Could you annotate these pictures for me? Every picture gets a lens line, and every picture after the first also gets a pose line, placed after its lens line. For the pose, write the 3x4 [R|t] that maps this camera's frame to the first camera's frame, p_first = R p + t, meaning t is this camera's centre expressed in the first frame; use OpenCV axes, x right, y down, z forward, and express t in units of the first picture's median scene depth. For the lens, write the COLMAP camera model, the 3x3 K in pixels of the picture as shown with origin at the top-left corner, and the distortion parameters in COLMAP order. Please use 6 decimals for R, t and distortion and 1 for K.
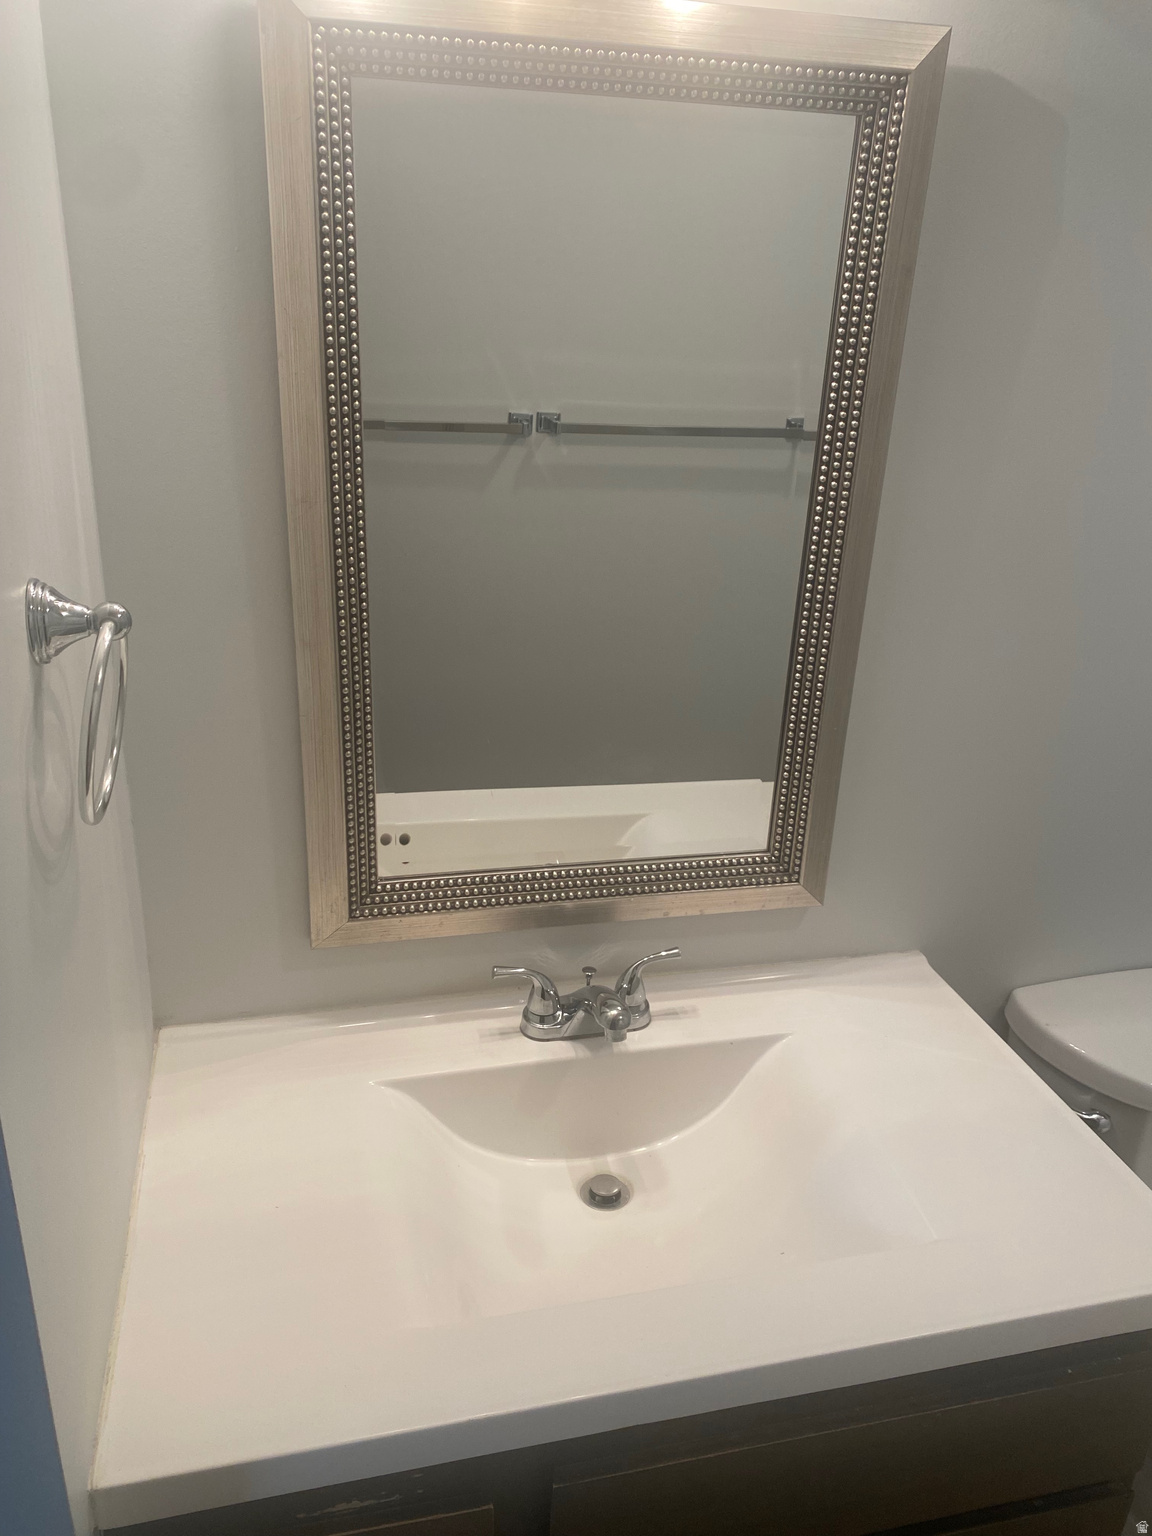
lens RADIAL K [[1157.7, 0, 576.0], [0, 1157.7, 768.0], [0, 0, 1]] dist [-0.002351, -0.002029]
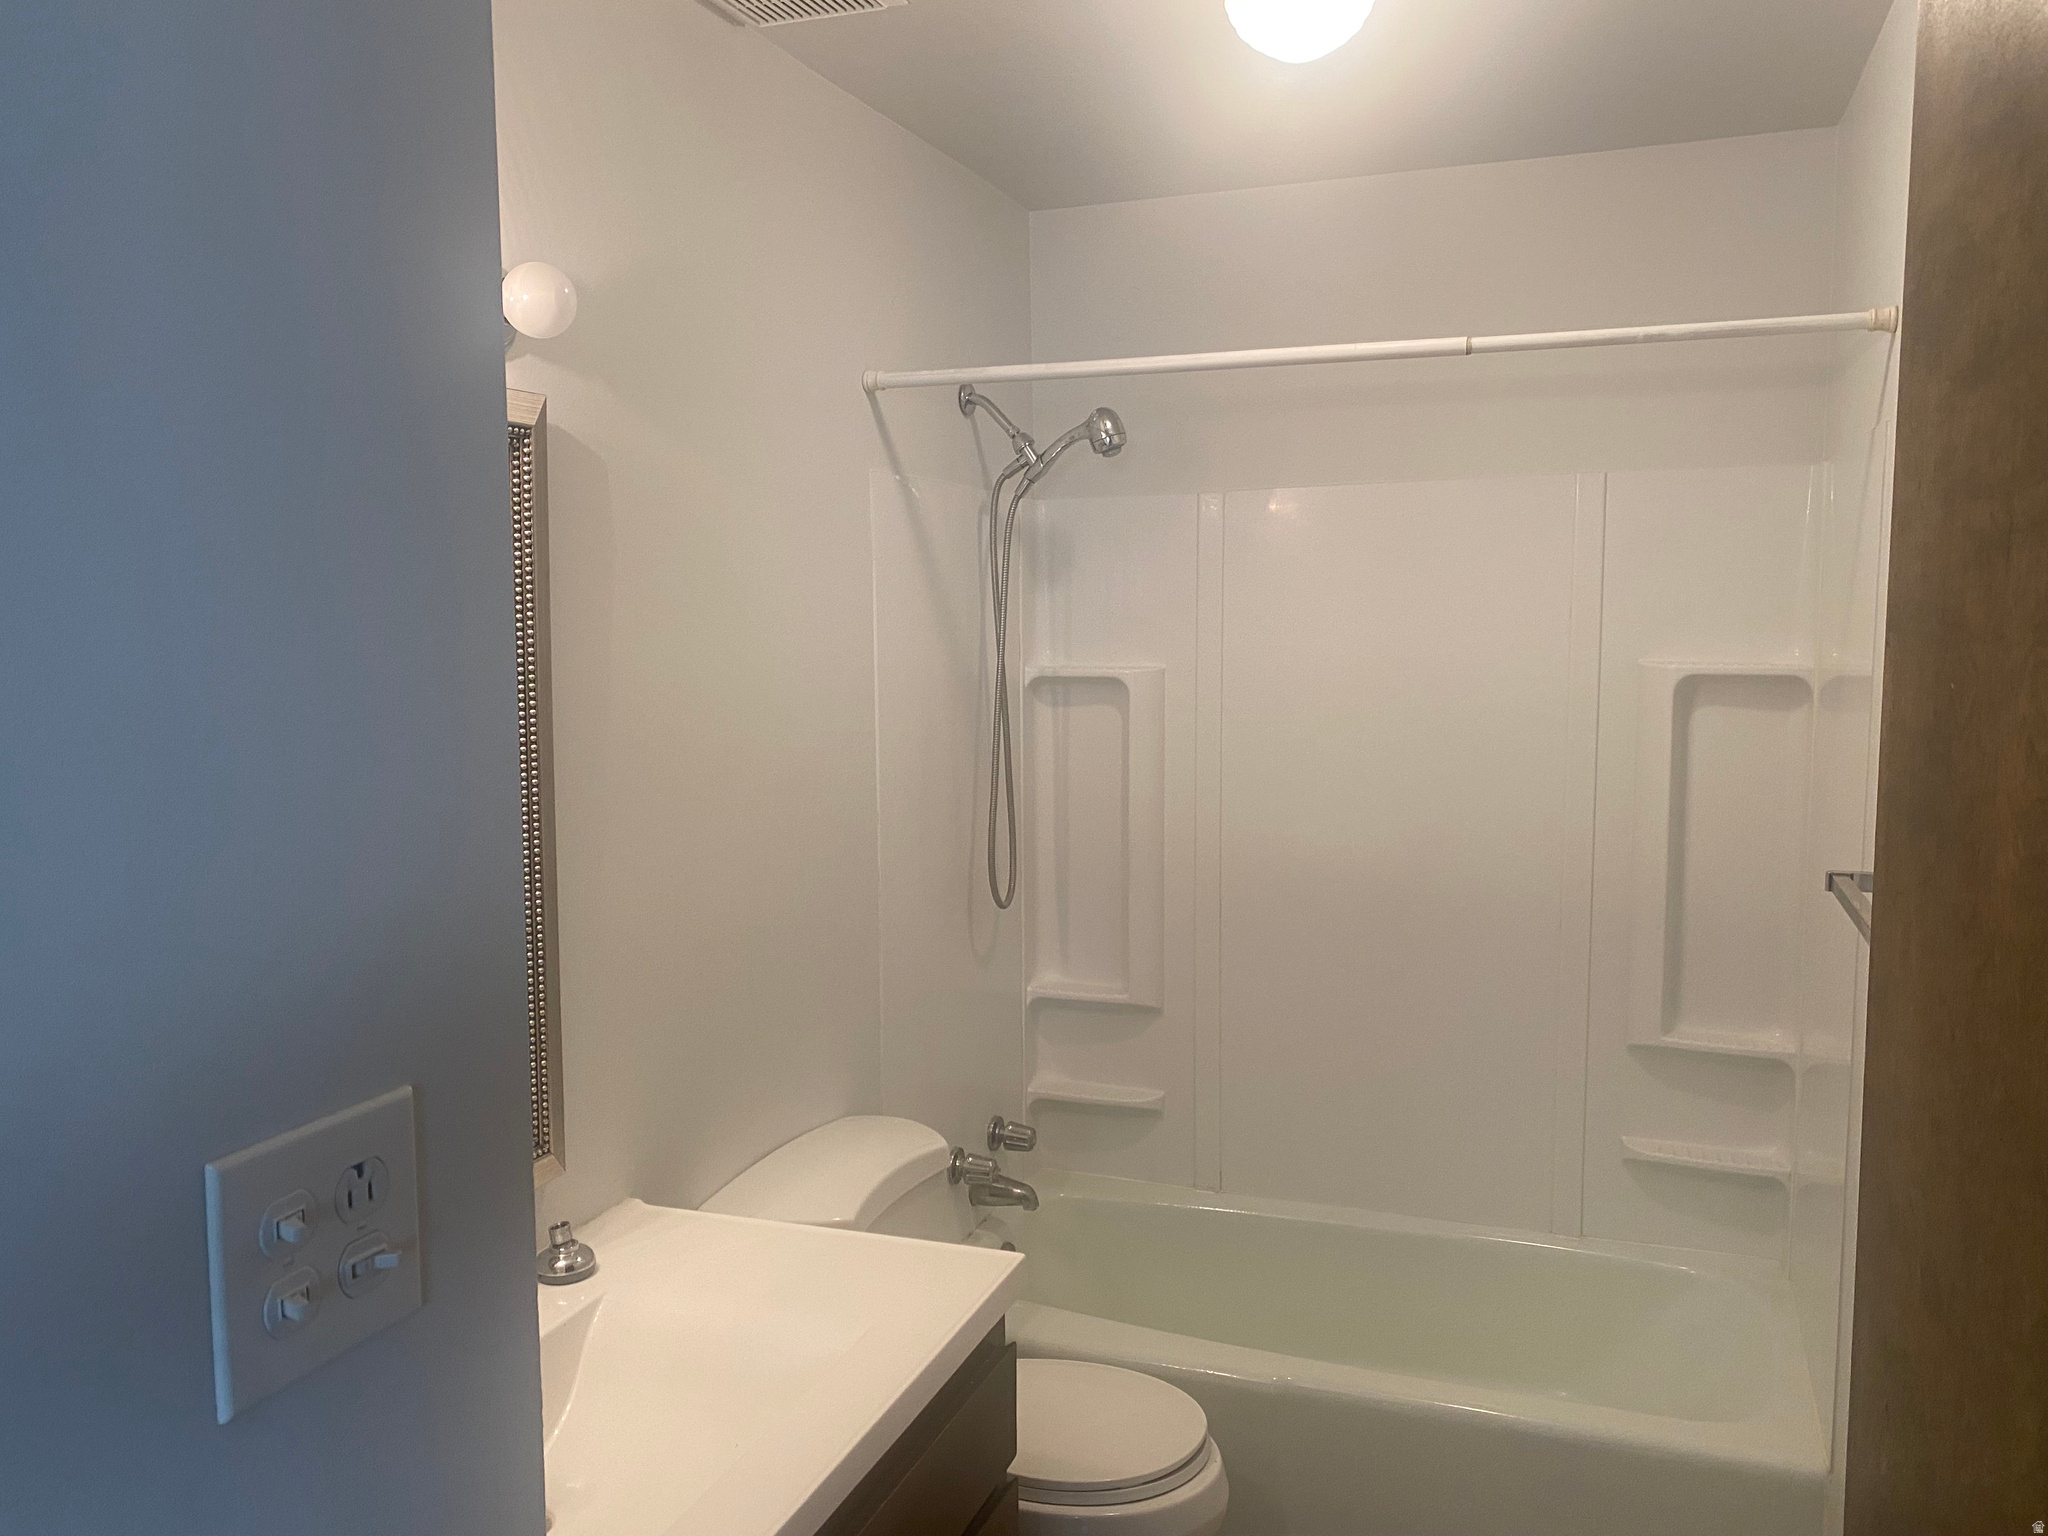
lens RADIAL K [[1543.7, 0, 1024.0], [0, 1543.7, 768.0], [0, 0, 1]] dist [-0.002351, -0.002029]
pose [[0.563047, -0.122524, 0.817292, -0.798759], [0.342872, 0.934451, -0.096123, 0.078741], [-0.751942, 0.334348, 0.568150, -0.211809]]
